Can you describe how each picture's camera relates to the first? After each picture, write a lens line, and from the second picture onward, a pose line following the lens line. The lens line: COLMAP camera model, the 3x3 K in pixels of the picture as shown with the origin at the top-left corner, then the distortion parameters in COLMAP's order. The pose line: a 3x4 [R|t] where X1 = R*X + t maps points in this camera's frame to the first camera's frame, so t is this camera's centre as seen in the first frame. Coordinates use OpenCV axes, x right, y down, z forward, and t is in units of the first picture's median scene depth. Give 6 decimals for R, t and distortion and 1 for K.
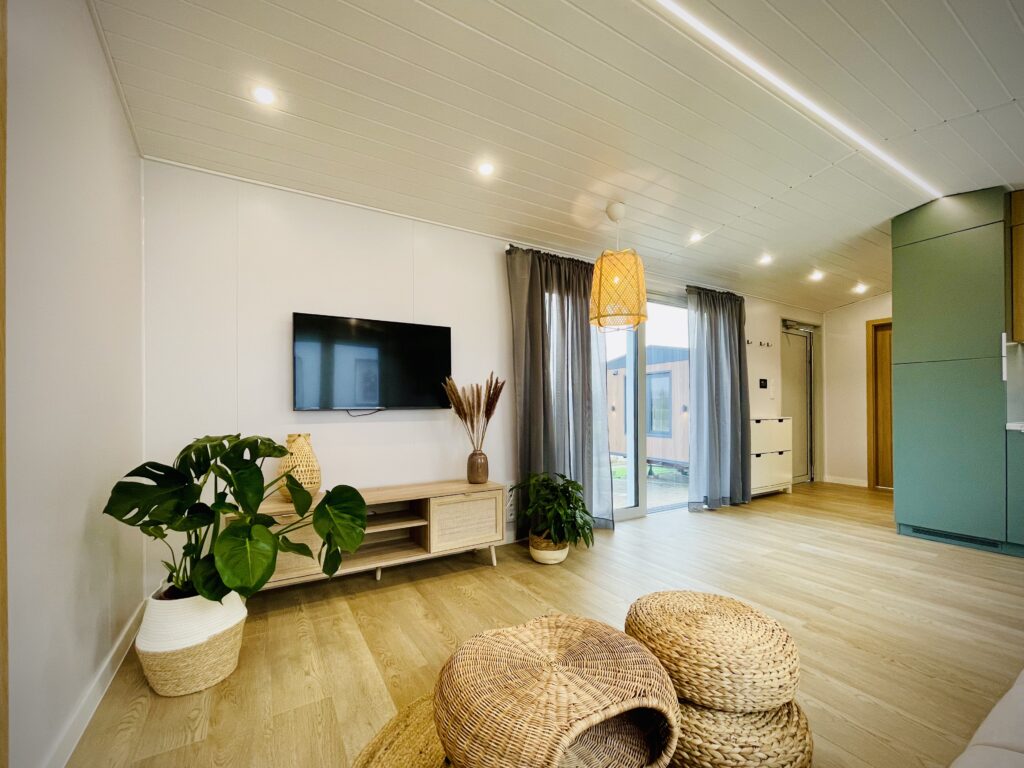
lens RADIAL K [[420.2, 0, 529.2], [0, 420.2, 397.6], [0, 0, 1]] dist [-0.001043, -0.000136]
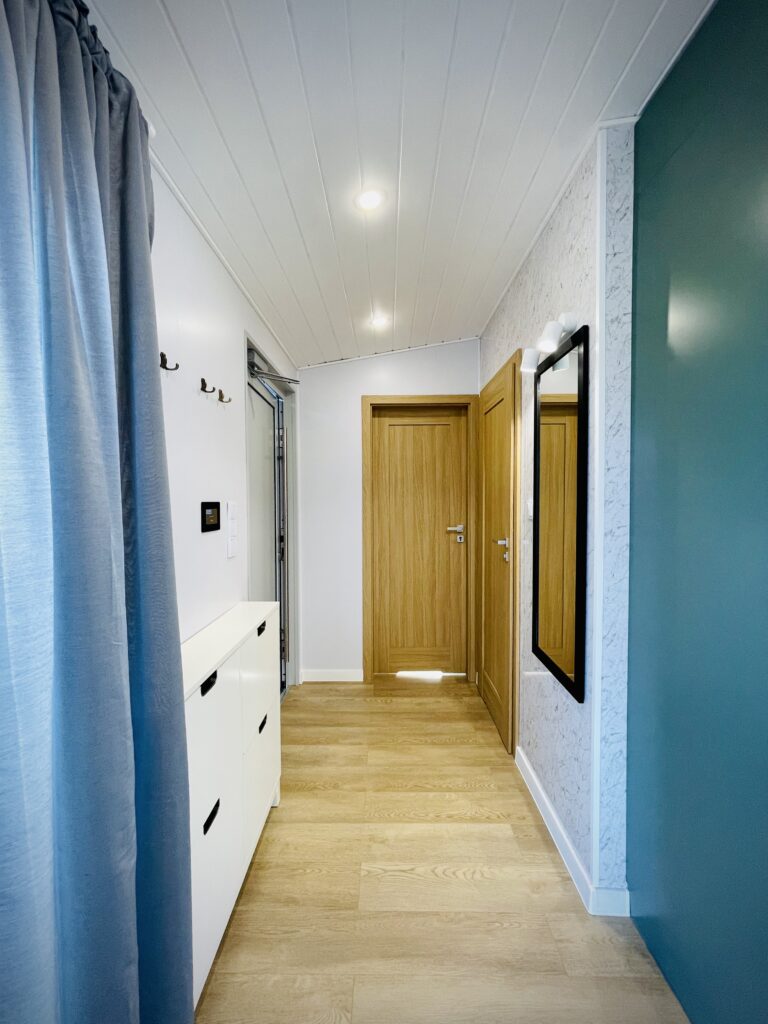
lens RADIAL K [[416.7, 0, 384.0], [0, 416.7, 512.0], [0, 0, 1]] dist [0.000099, 0.000024]
pose [[0.543160, -0.024404, 0.839274, 0.556915], [-0.025088, 0.998659, 0.045276, -0.081396], [-0.839254, -0.045648, 0.541820, 1.097687]]
